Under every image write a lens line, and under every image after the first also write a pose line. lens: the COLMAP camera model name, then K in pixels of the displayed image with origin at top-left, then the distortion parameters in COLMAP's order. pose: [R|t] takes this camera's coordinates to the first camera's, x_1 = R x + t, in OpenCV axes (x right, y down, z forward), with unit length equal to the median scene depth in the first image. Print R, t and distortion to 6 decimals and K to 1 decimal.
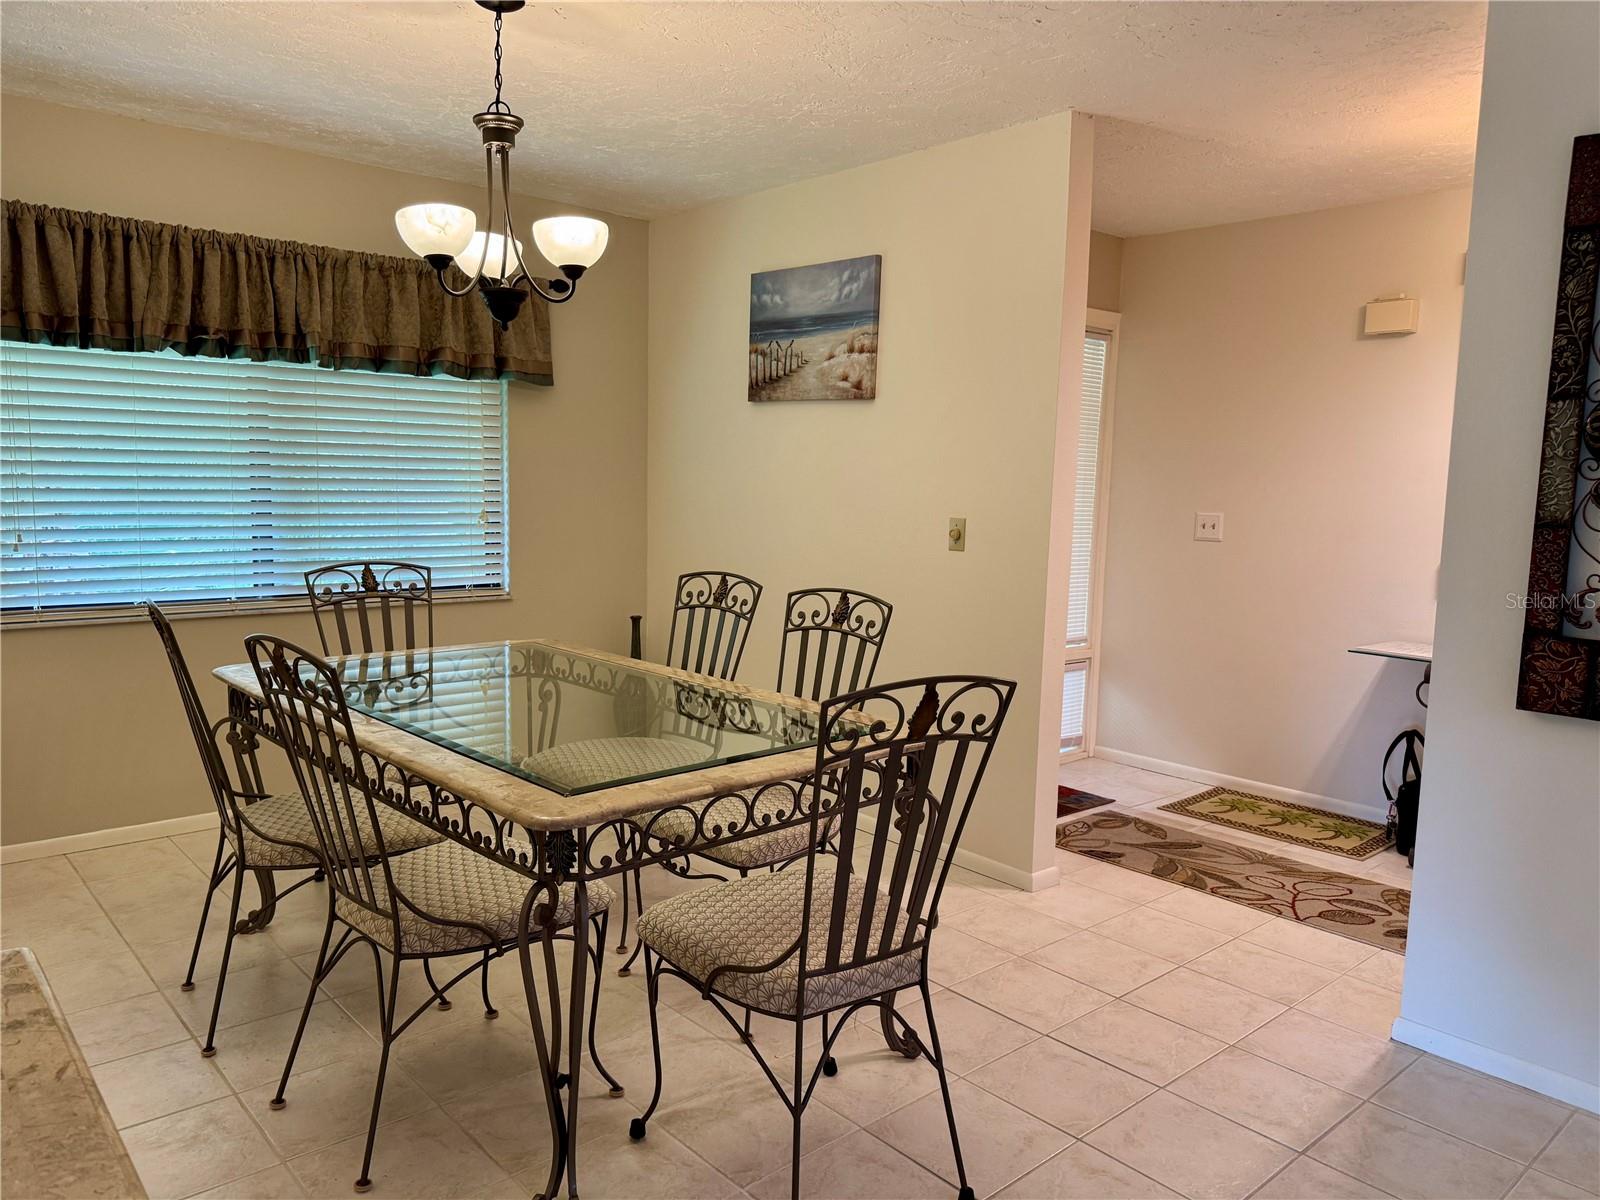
lens RADIAL K [[1132.5, 0, 792.0], [0, 1132.5, 601.9], [0, 0, 1]] dist [0.055515, -0.064041]
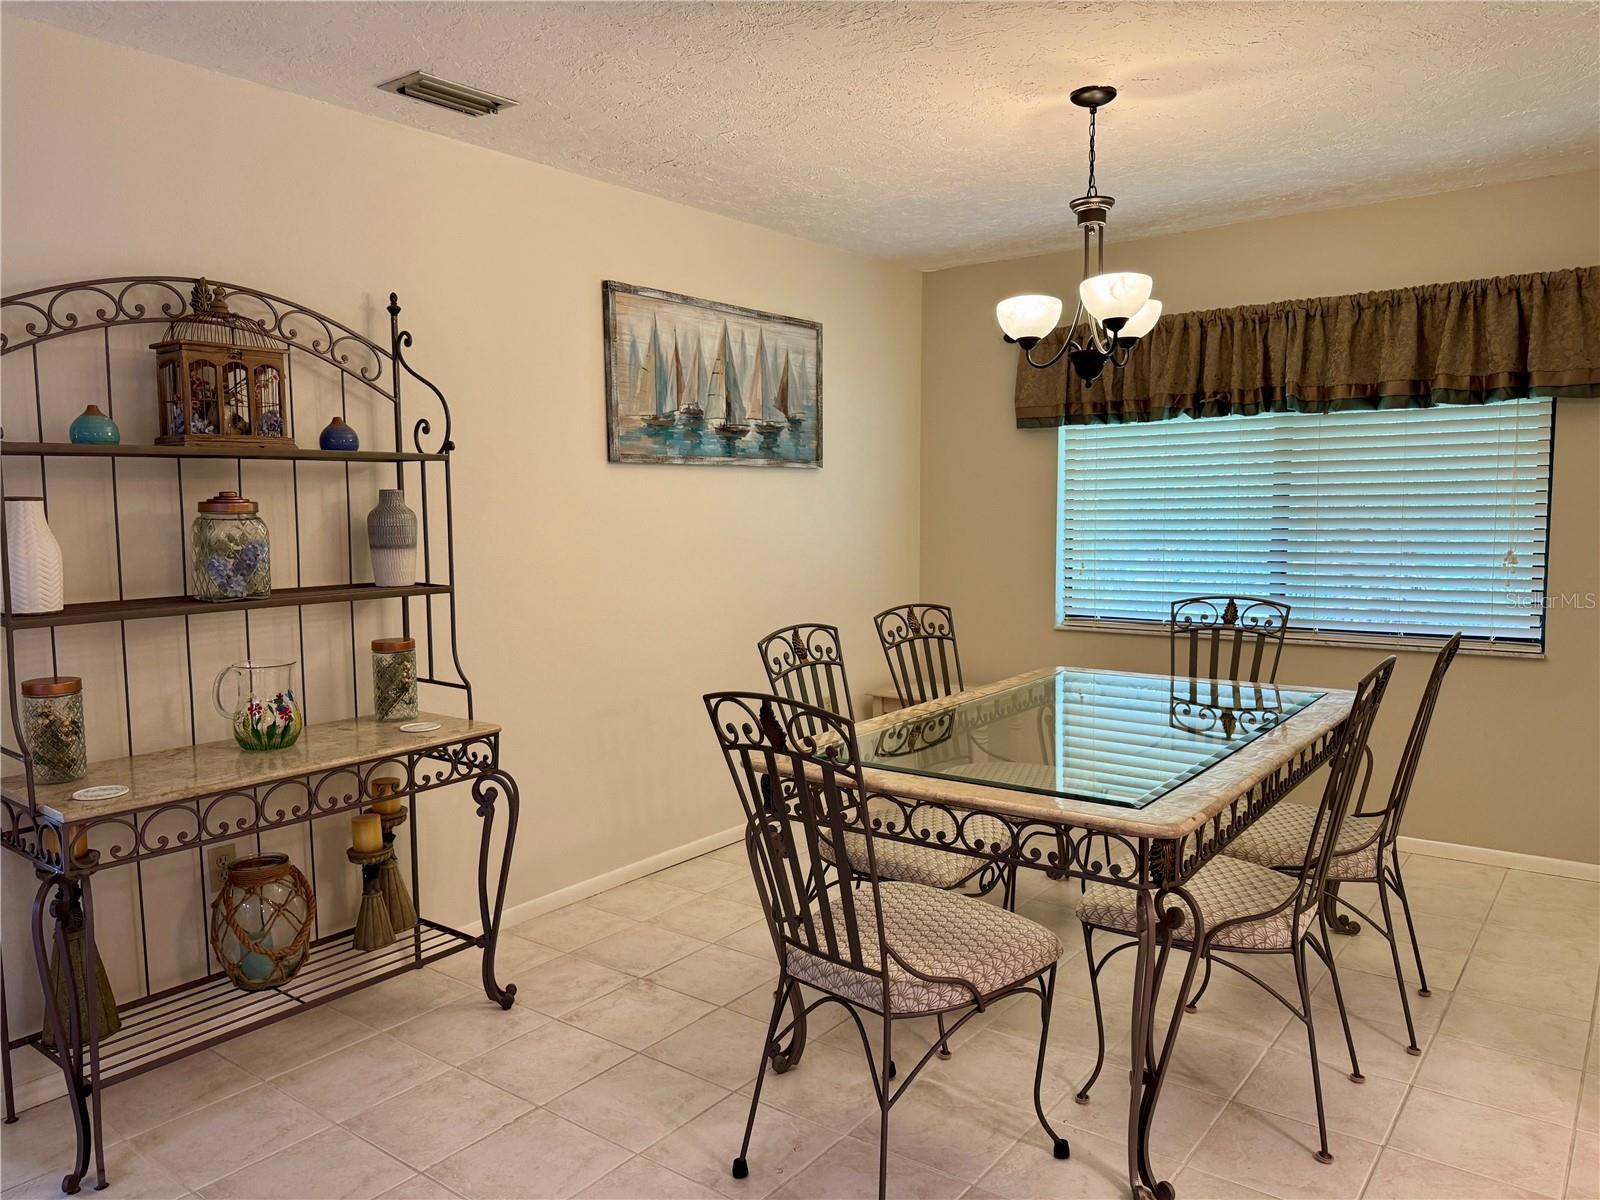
lens RADIAL K [[1132.5, 0, 791.9], [0, 1132.5, 601.5], [0, 0, 1]] dist [0.055515, -0.064041]
pose [[0.190284, 0.060827, -0.979843, 0.595321], [-0.095956, 0.994452, 0.043099, -0.037054], [0.977028, 0.085821, 0.195065, 0.386753]]
